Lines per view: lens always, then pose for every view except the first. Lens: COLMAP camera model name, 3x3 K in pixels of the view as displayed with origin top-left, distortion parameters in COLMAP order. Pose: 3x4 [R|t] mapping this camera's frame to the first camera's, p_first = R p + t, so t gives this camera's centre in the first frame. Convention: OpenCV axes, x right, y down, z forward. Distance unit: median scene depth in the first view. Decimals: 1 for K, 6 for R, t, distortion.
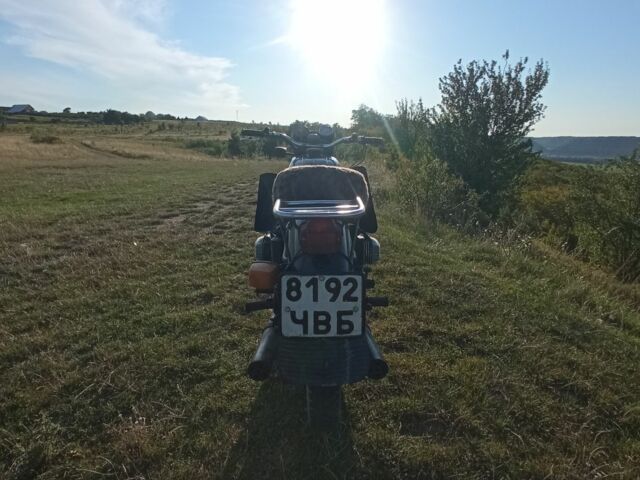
lens RADIAL K [[386.0, 0, 320.0], [0, 386.0, 240.0], [0, 0, 1]] dist [-0.054119, 0.043867]
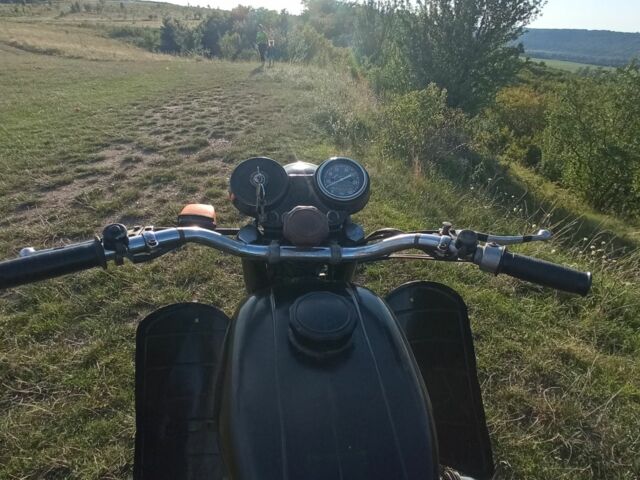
lens RADIAL K [[375.0, 0, 320.0], [0, 375.0, 240.0], [0, 0, 1]] dist [-0.054576, 0.039834]
pose [[0.992052, -0.047674, 0.116448, -0.040376], [0.015039, 0.963737, 0.266431, -0.327673], [-0.124927, -0.262563, 0.956794, 0.745147]]
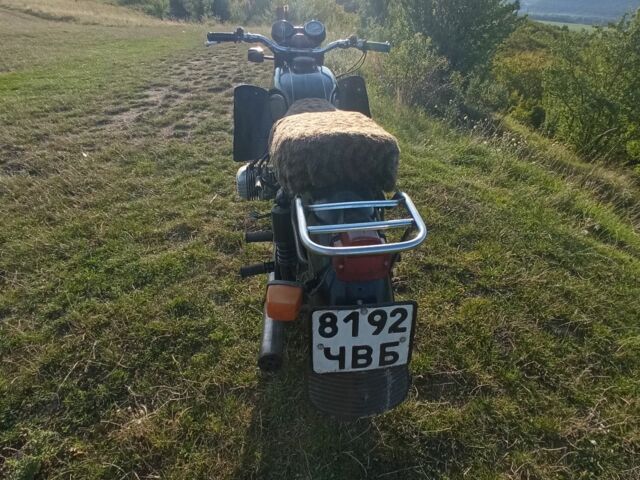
lens RADIAL K [[386.0, 0, 320.0], [0, 386.0, 240.0], [0, 0, 1]] dist [-0.054119, 0.043867]
pose [[0.995346, -0.047501, 0.083839, -0.061061], [0.018565, 0.948288, 0.316867, -0.122941], [-0.094555, -0.313836, 0.944757, 0.134422]]
